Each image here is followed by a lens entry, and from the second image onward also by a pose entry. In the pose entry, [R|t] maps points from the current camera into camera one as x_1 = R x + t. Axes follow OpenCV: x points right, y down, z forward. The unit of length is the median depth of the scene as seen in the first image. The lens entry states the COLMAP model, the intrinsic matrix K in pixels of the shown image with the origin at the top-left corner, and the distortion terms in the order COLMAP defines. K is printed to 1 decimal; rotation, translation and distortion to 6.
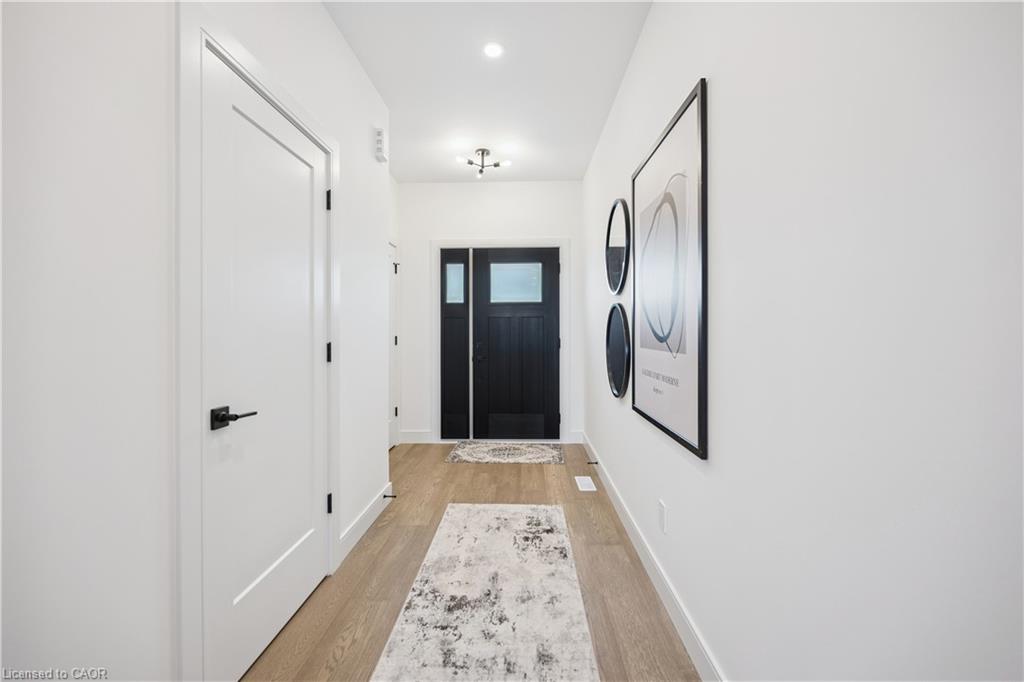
lens RADIAL K [[404.7, 0, 512.6], [0, 404.7, 337.2], [0, 0, 1]] dist [-0.001750, 0.000422]
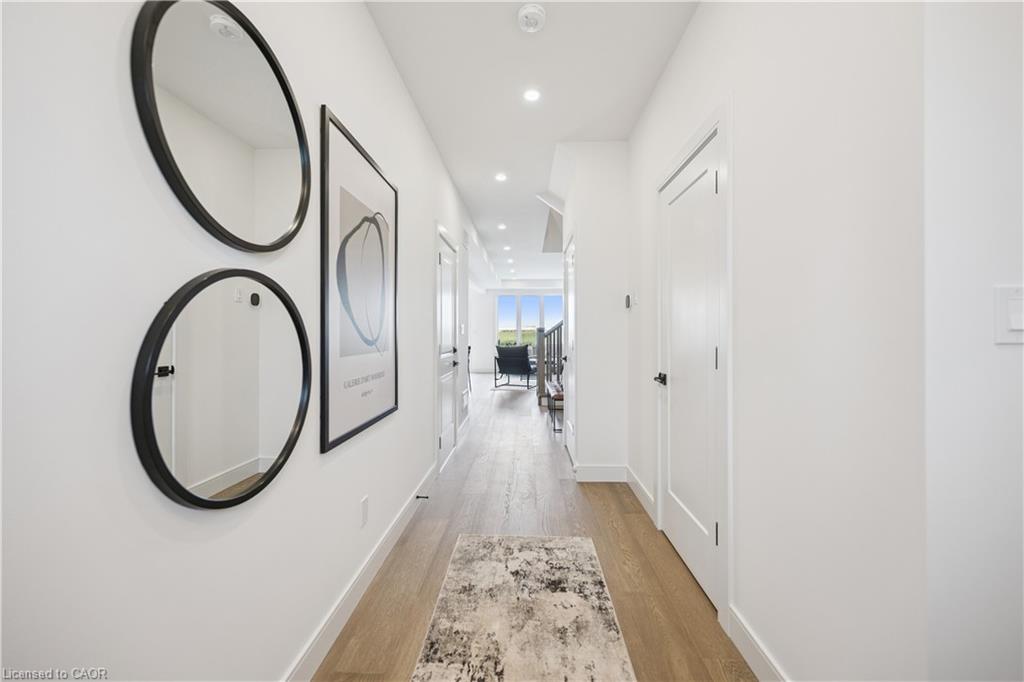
lens RADIAL K [[404.7, 0, 512.6], [0, 404.7, 337.2], [0, 0, 1]] dist [-0.001750, 0.000422]
pose [[-0.999990, 0.002650, 0.003590, -0.021214], [0.002719, 0.999806, 0.019508, -0.030773], [-0.003537, 0.019518, -0.999803, 2.085784]]
